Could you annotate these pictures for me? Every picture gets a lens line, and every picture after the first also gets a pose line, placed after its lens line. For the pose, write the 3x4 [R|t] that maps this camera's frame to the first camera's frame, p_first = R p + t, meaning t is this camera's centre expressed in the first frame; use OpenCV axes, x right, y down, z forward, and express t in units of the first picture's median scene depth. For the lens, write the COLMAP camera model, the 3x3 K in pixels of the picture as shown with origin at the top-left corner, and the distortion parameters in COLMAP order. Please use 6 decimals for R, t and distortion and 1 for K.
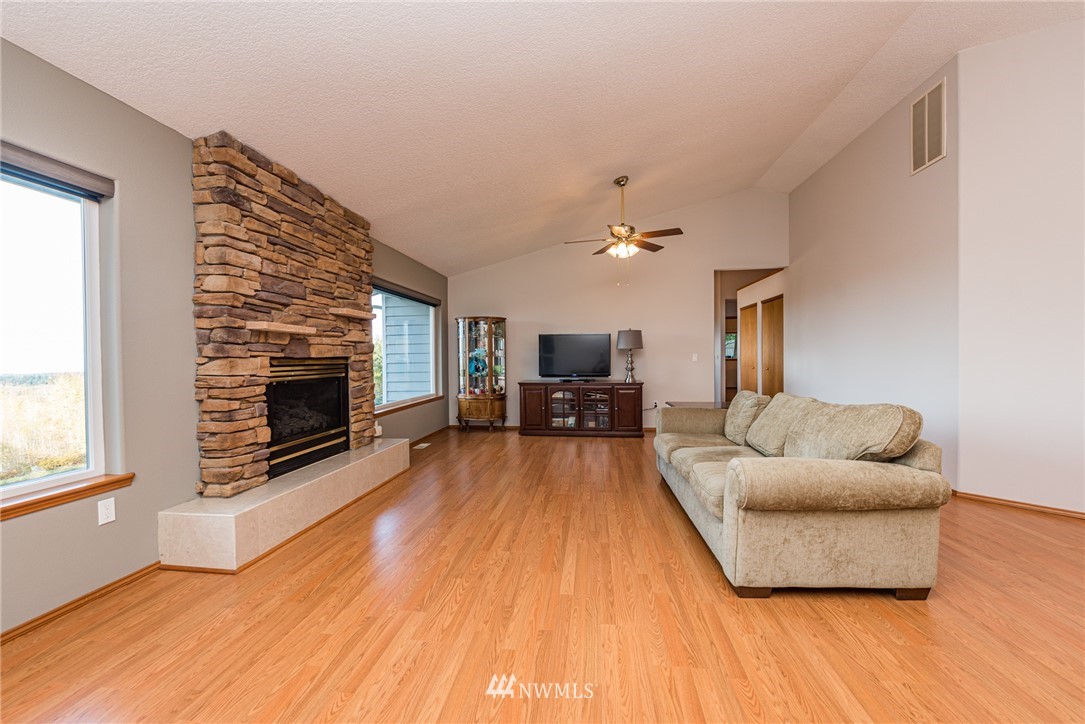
lens RADIAL K [[429.9, 0, 542.0], [0, 429.9, 364.6], [0, 0, 1]] dist [-0.000751, -0.004103]
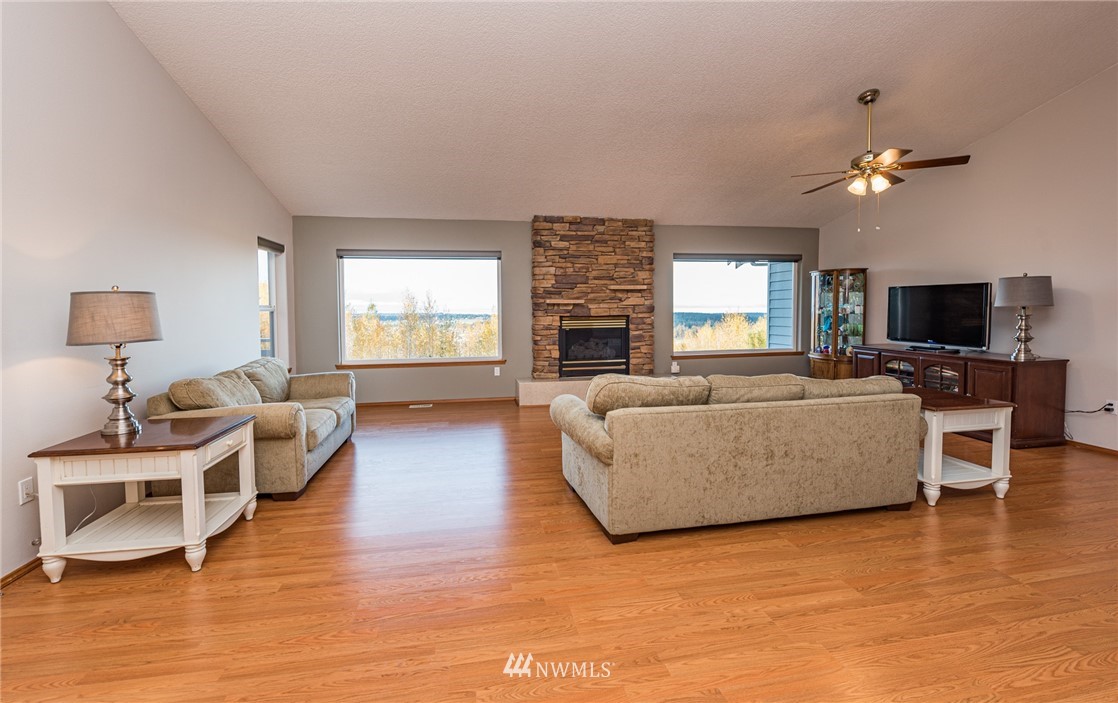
lens RADIAL K [[444.9, 0, 552.3], [0, 444.9, 329.4], [0, 0, 1]] dist [-0.001469, -0.000143]
pose [[0.293429, 0.056278, -0.954323, 1.263103], [-0.009910, 0.998391, 0.055829, -0.066802], [0.955930, -0.006925, 0.293514, 0.333566]]
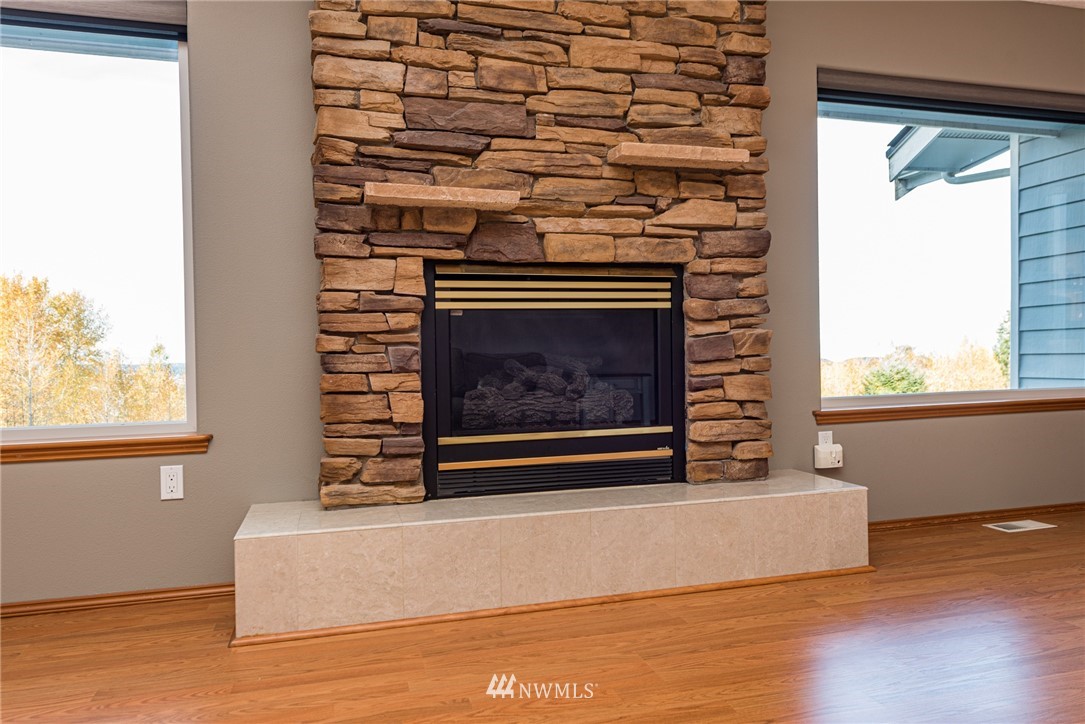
lens RADIAL K [[719.3, 0, 542.5], [0, 719.3, 362.0], [0, 0, 1]] dist [0.007913, 0.000535]
pose [[0.391169, 0.023857, -0.920010, 0.196877], [-0.004852, 0.999704, 0.023861, 0.079595], [0.920306, -0.004870, 0.391169, 0.745486]]
